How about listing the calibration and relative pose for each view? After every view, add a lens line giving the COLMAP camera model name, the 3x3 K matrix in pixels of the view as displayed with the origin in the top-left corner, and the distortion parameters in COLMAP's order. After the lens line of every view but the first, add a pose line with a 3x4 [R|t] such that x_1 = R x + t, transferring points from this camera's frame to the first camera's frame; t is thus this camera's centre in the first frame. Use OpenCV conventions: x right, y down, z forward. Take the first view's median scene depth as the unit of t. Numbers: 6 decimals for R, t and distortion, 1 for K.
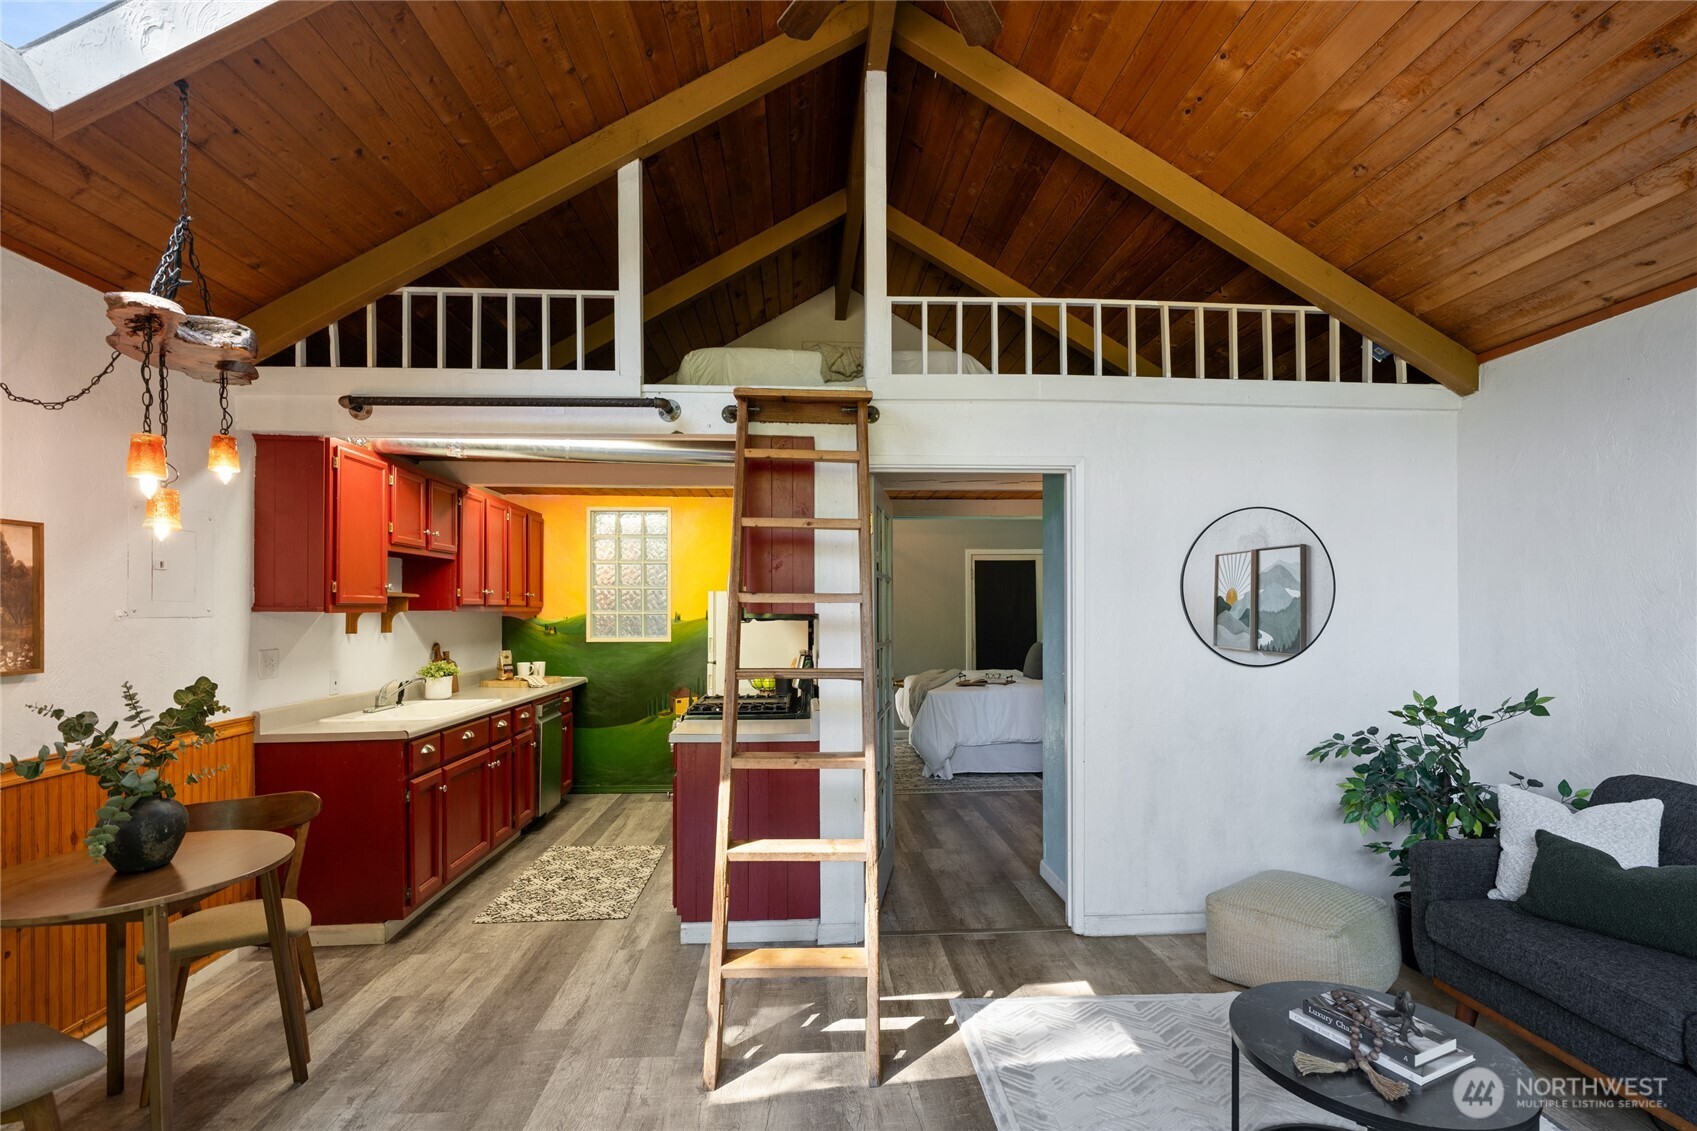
lens RADIAL K [[772.3, 0, 851.5], [0, 772.3, 603.4], [0, 0, 1]] dist [-0.004790, -0.001522]
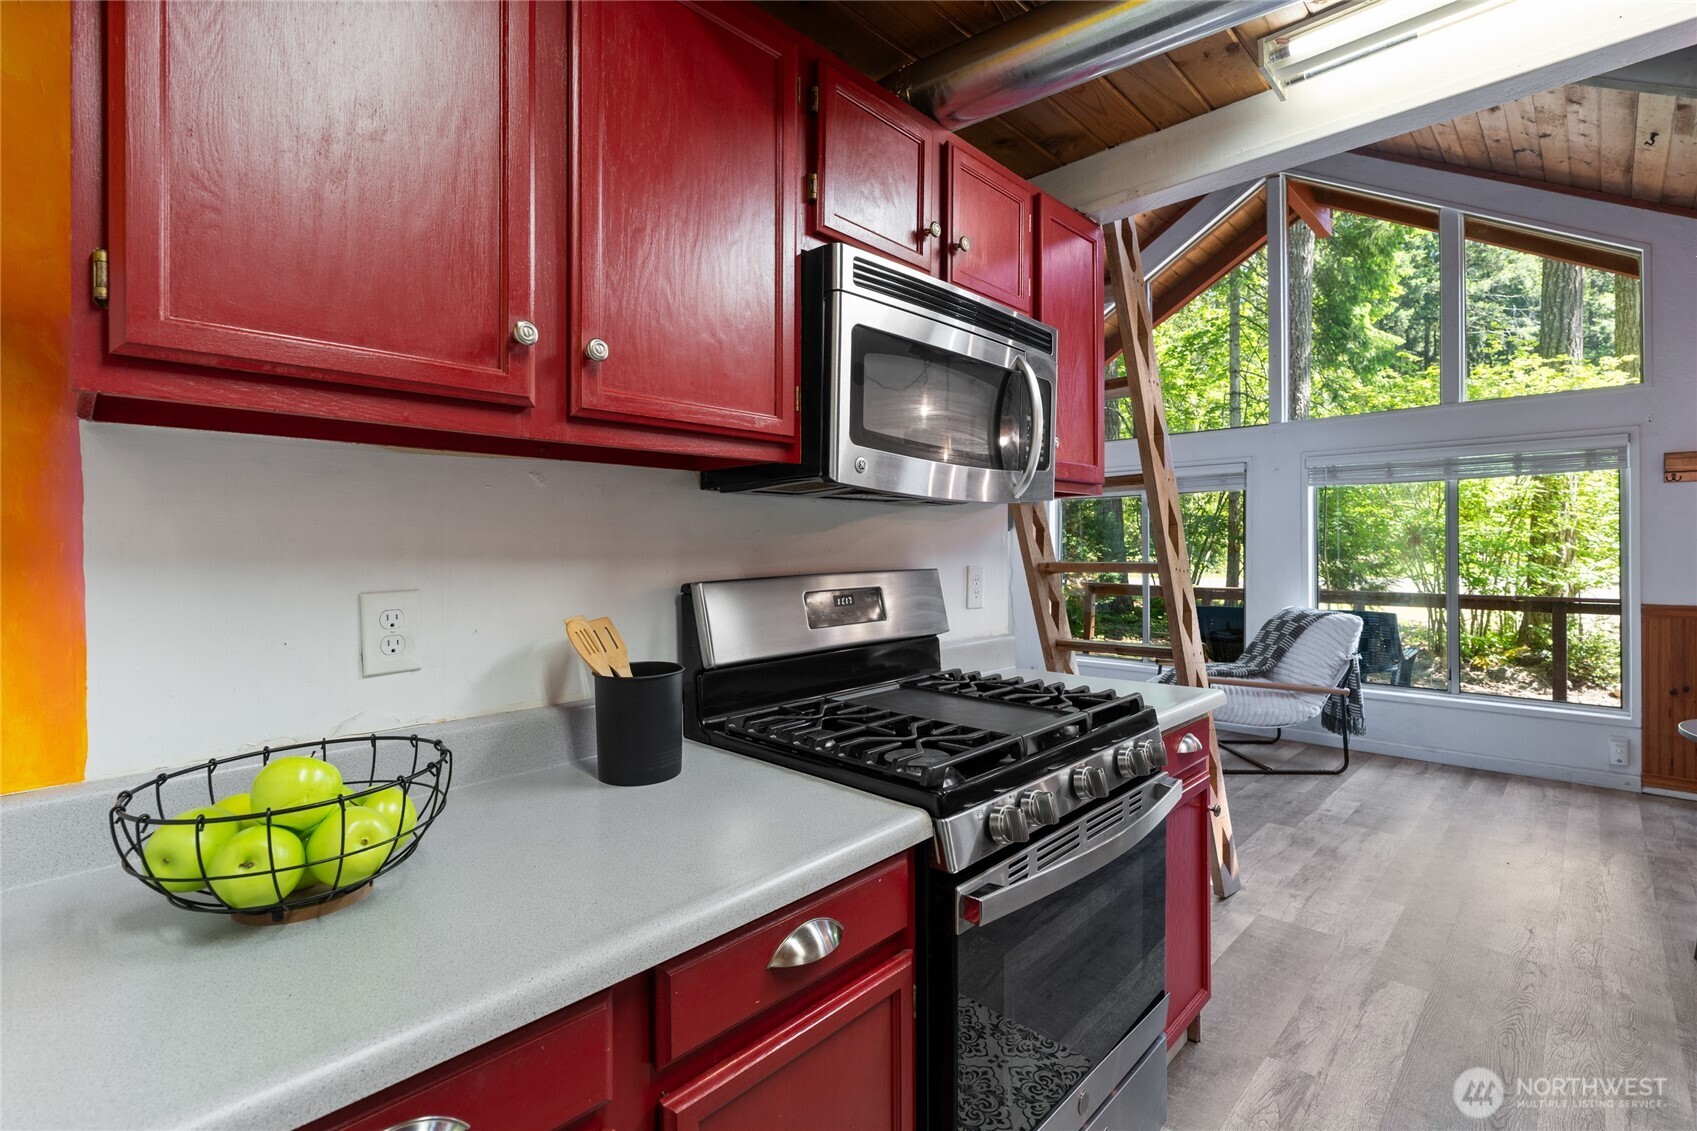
lens RADIAL K [[772.3, 0, 852.5], [0, 772.3, 550.7], [0, 0, 1]] dist [-0.004790, -0.001522]
pose [[-0.670577, 0.004511, 0.741827, -0.388986], [-0.000460, 0.999979, -0.006496, 0.051711], [-0.741840, -0.004698, -0.670560, 1.284625]]
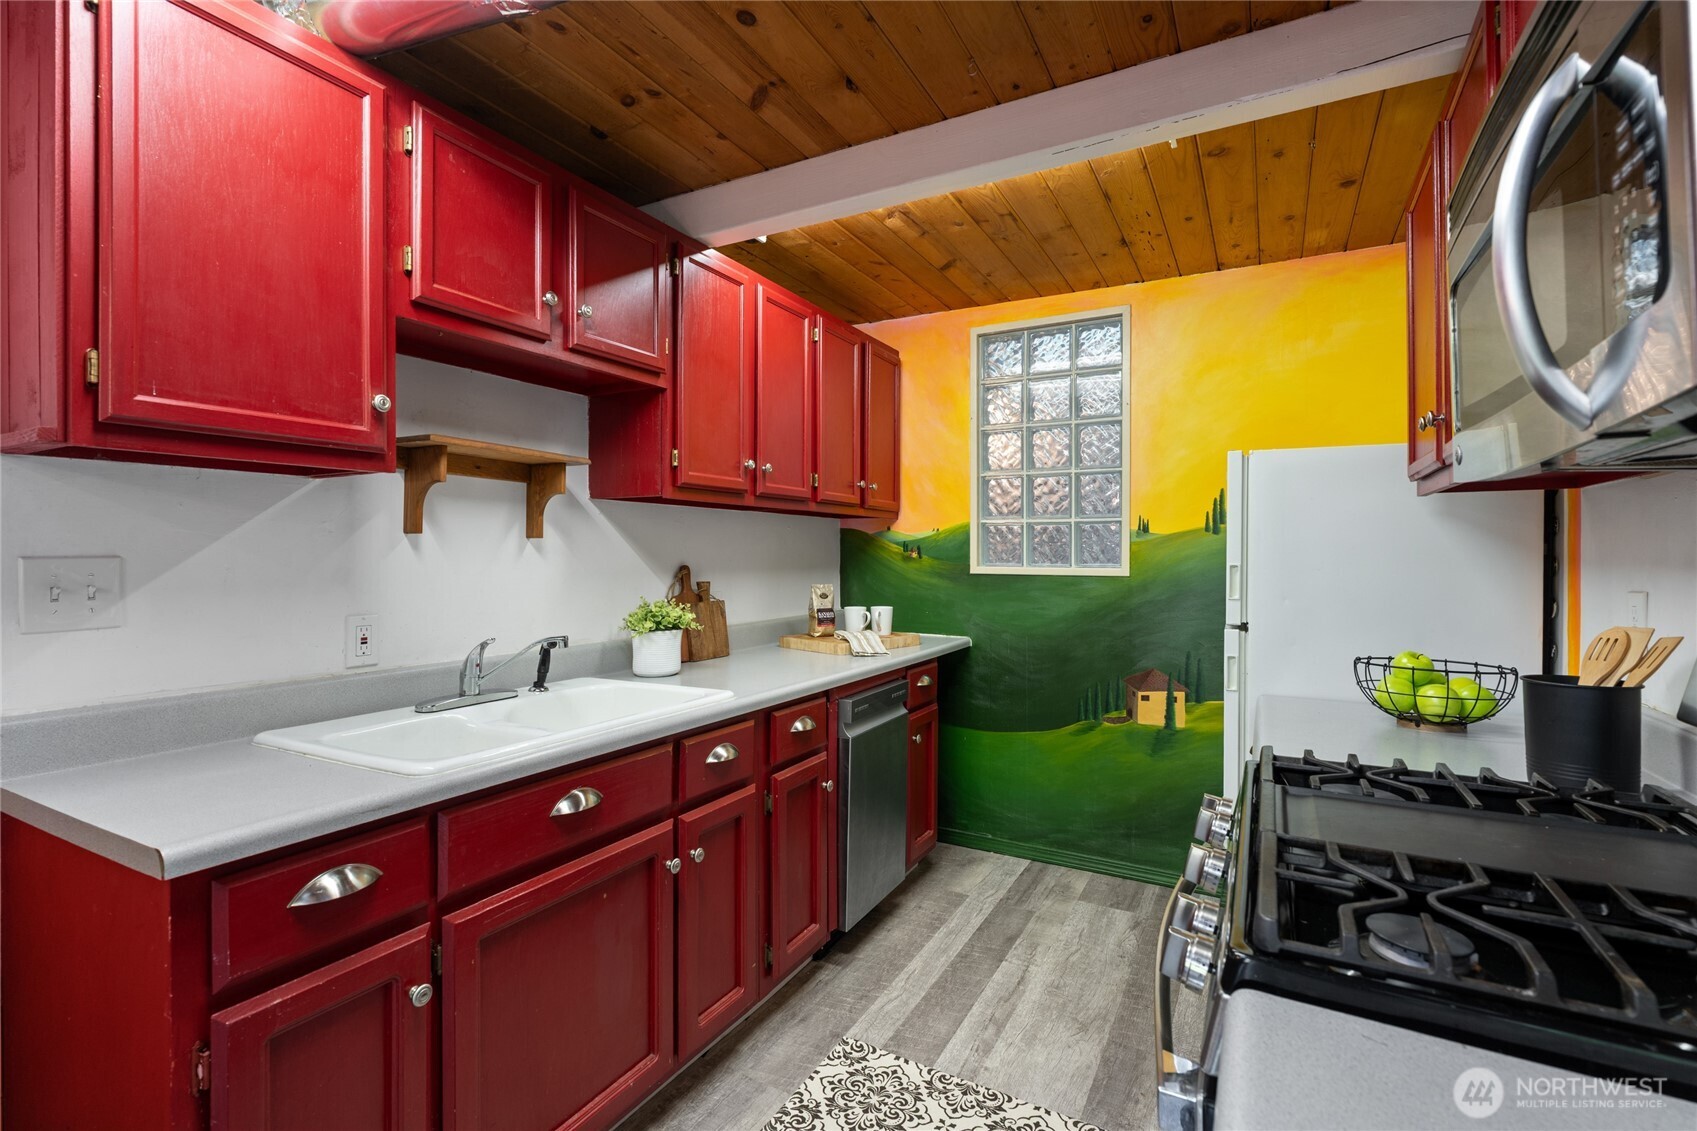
lens RADIAL K [[772.3, 0, 854.9], [0, 772.3, 557.3], [0, 0, 1]] dist [-0.004790, -0.001522]
pose [[0.846275, 0.008053, -0.532686, -0.176221], [-0.000220, 0.999891, 0.014766, 0.044597], [0.532747, -0.012379, 0.846184, 0.722244]]
